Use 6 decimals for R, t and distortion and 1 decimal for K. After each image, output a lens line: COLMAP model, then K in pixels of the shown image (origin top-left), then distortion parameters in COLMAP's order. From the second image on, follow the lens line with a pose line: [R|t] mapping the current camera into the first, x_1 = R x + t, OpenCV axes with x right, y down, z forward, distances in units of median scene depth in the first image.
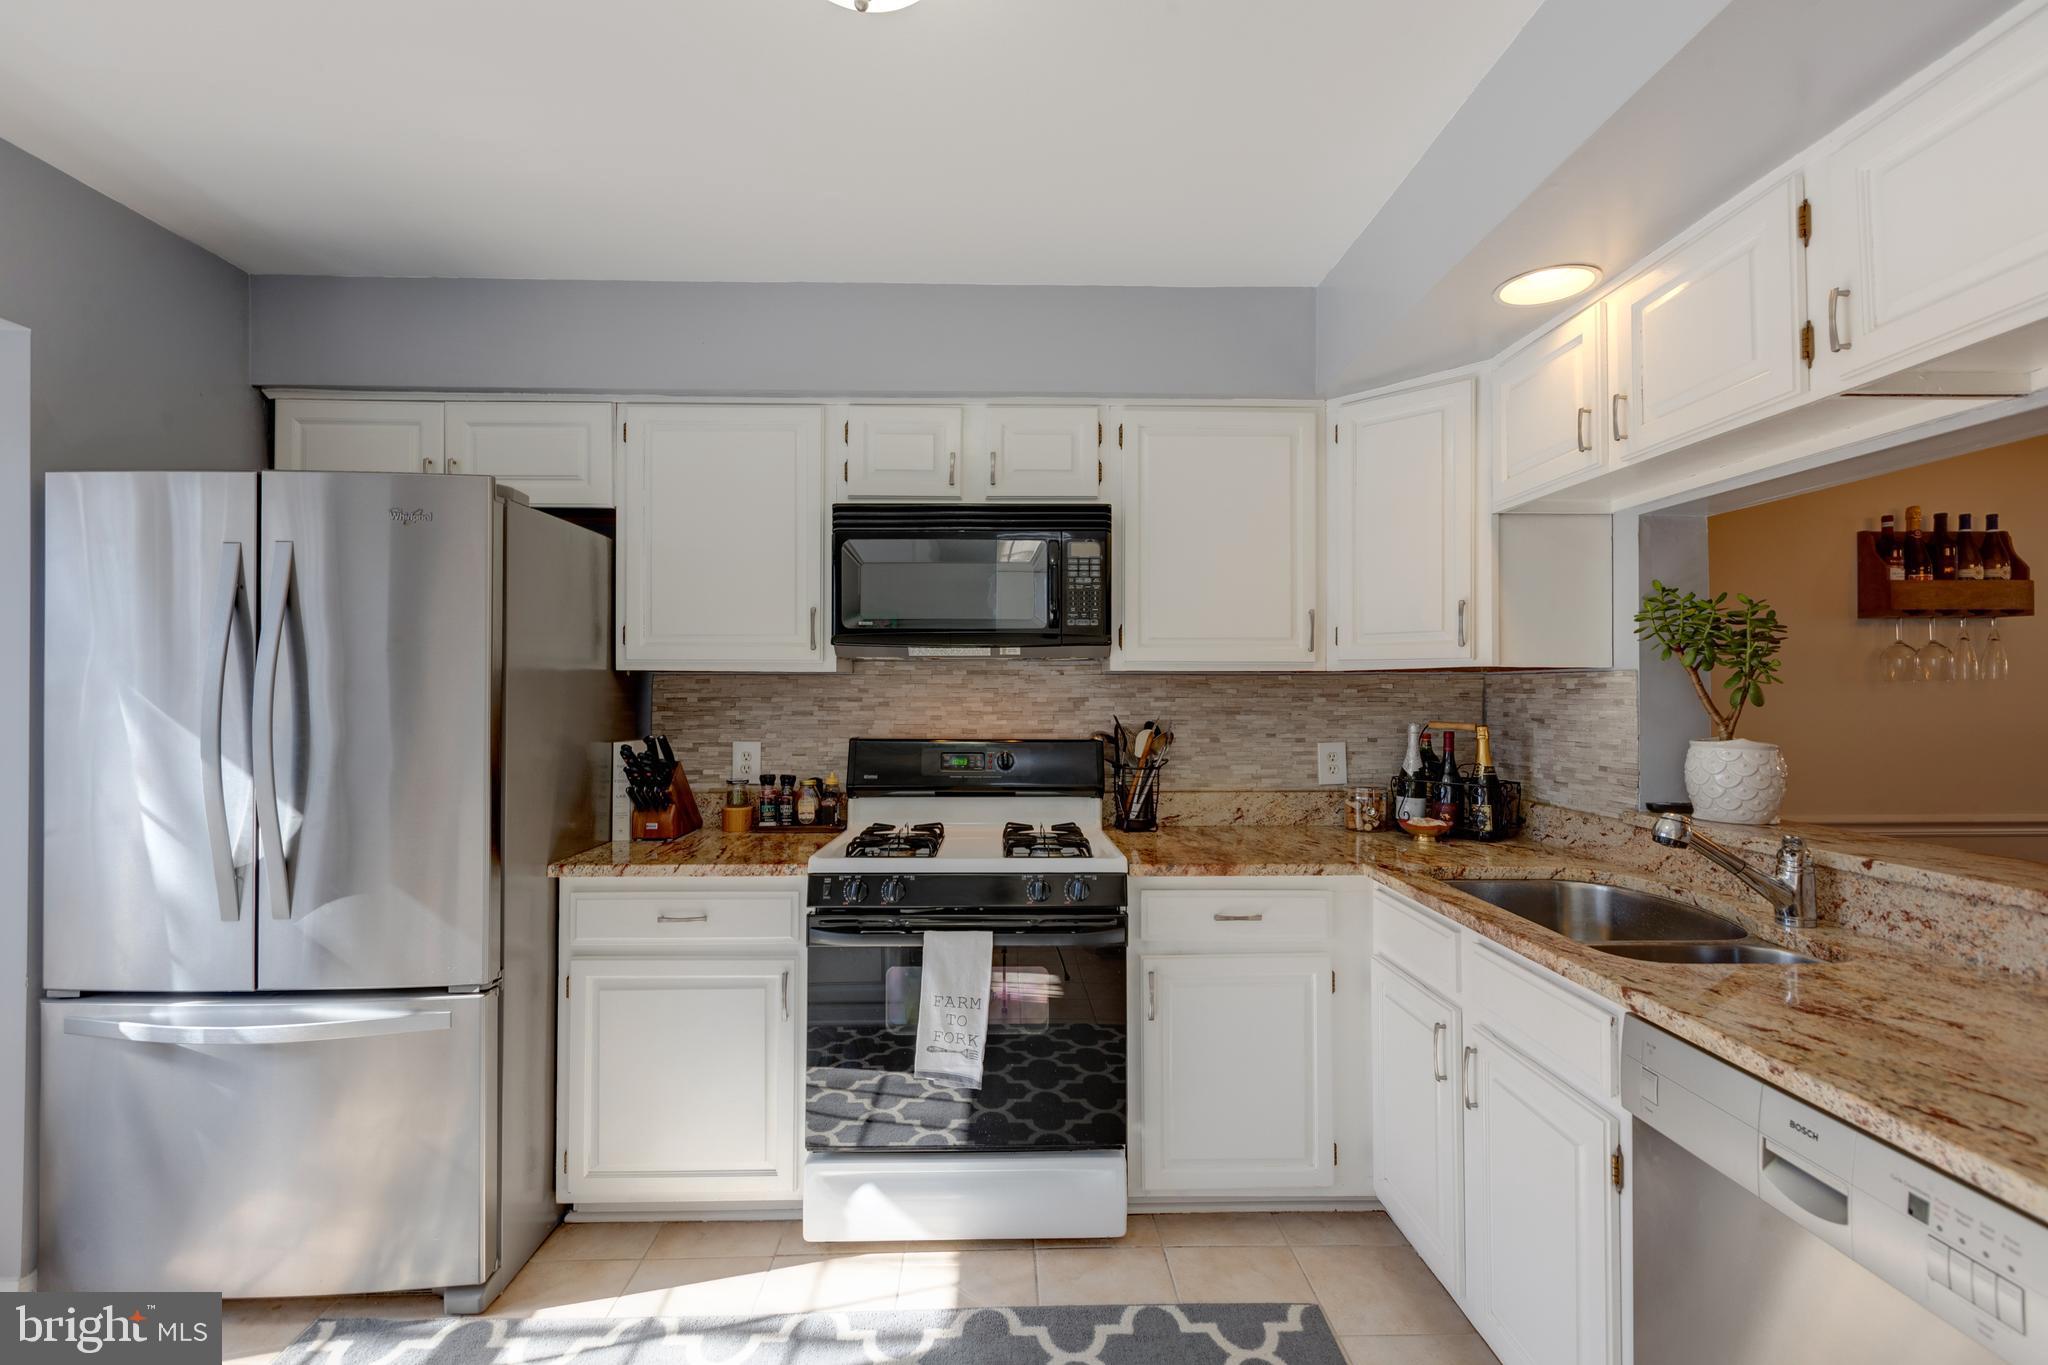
lens RADIAL K [[908.2, 0, 1026.5], [0, 908.2, 678.6], [0, 0, 1]] dist [0.002127, -0.000738]
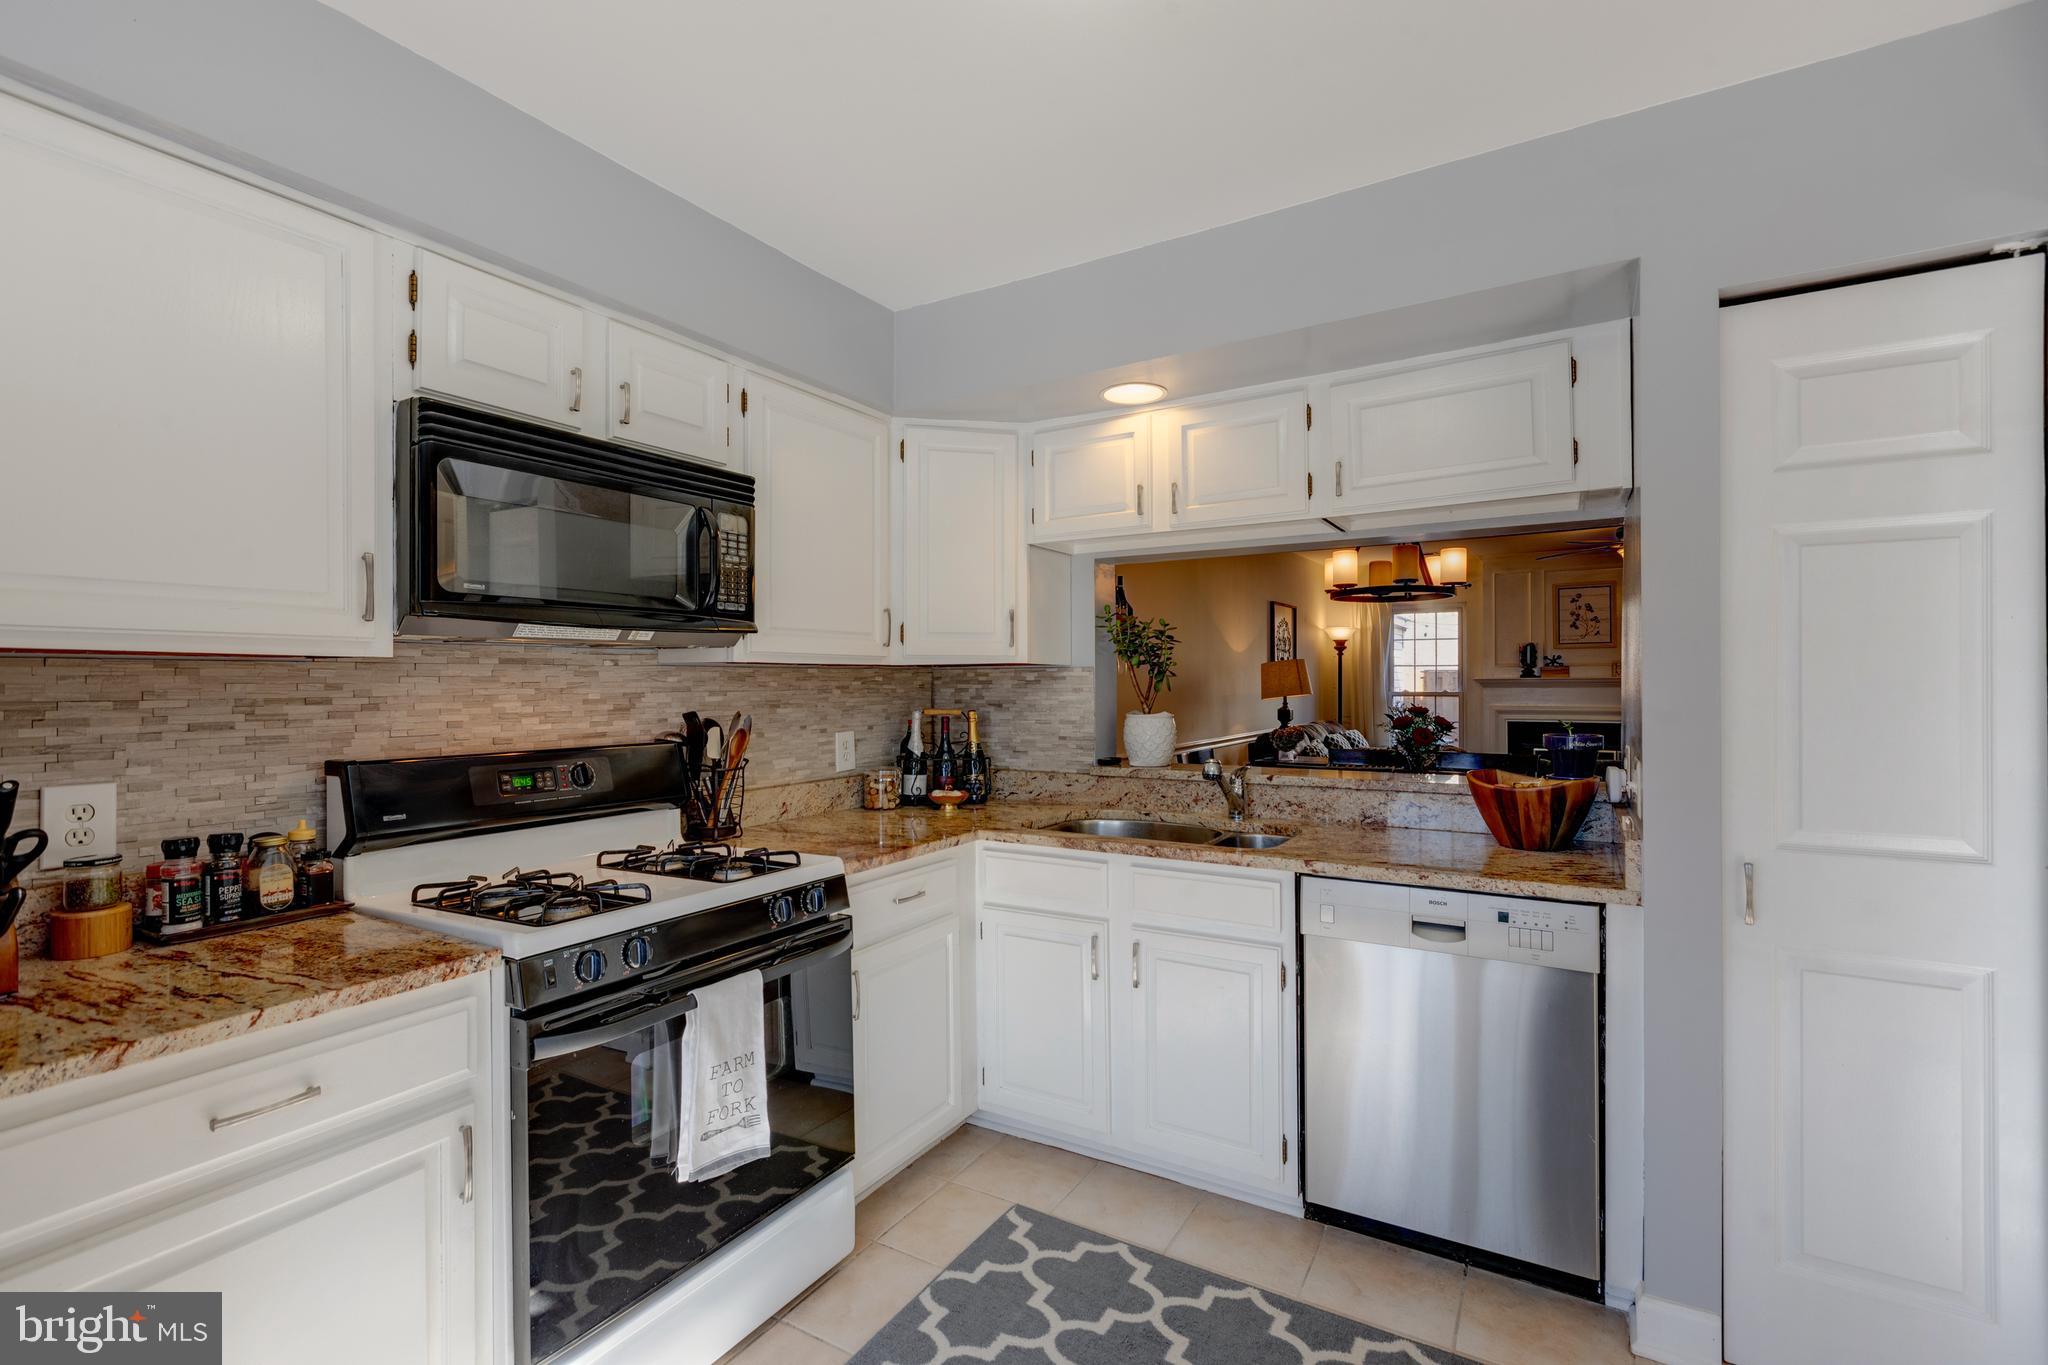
lens RADIAL K [[908.2, 0, 1020.0], [0, 908.2, 680.2], [0, 0, 1]] dist [0.002127, -0.000738]
pose [[0.537122, -0.002630, 0.843501, -0.537574], [-0.004654, 0.999971, 0.006082, 0.002957], [-0.843492, -0.007192, 0.537094, 0.297170]]
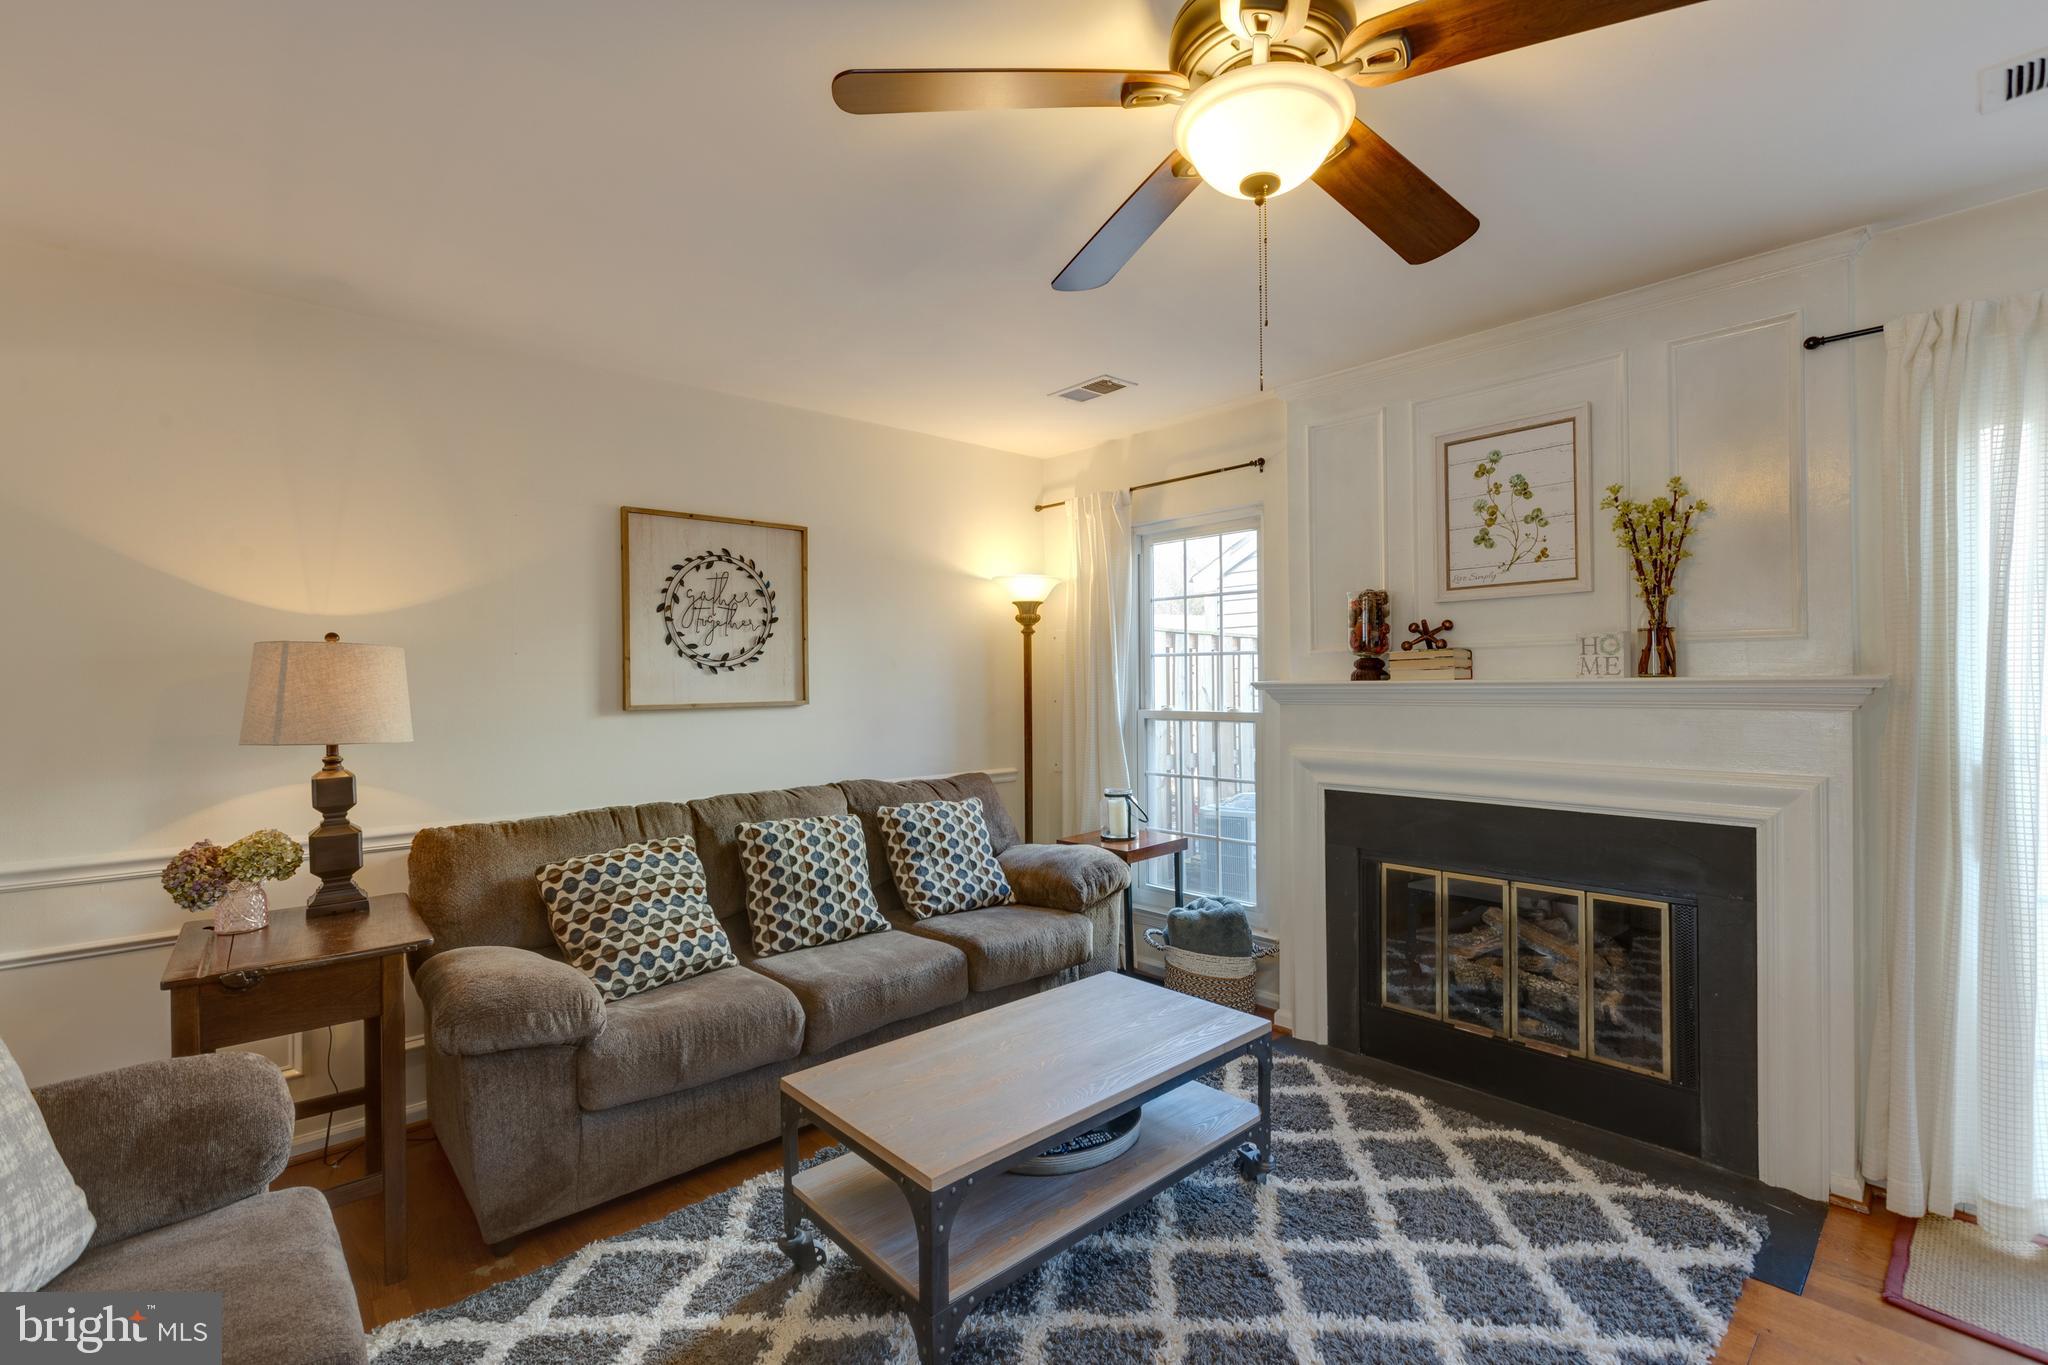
lens RADIAL K [[908.2, 0, 1028.0], [0, 908.2, 678.9], [0, 0, 1]] dist [0.002127, -0.000738]
pose [[0.751429, -0.008143, 0.659763, 2.065460], [0.003593, 0.999960, 0.008249, -0.009155], [-0.659804, -0.003828, 0.751428, -0.142017]]
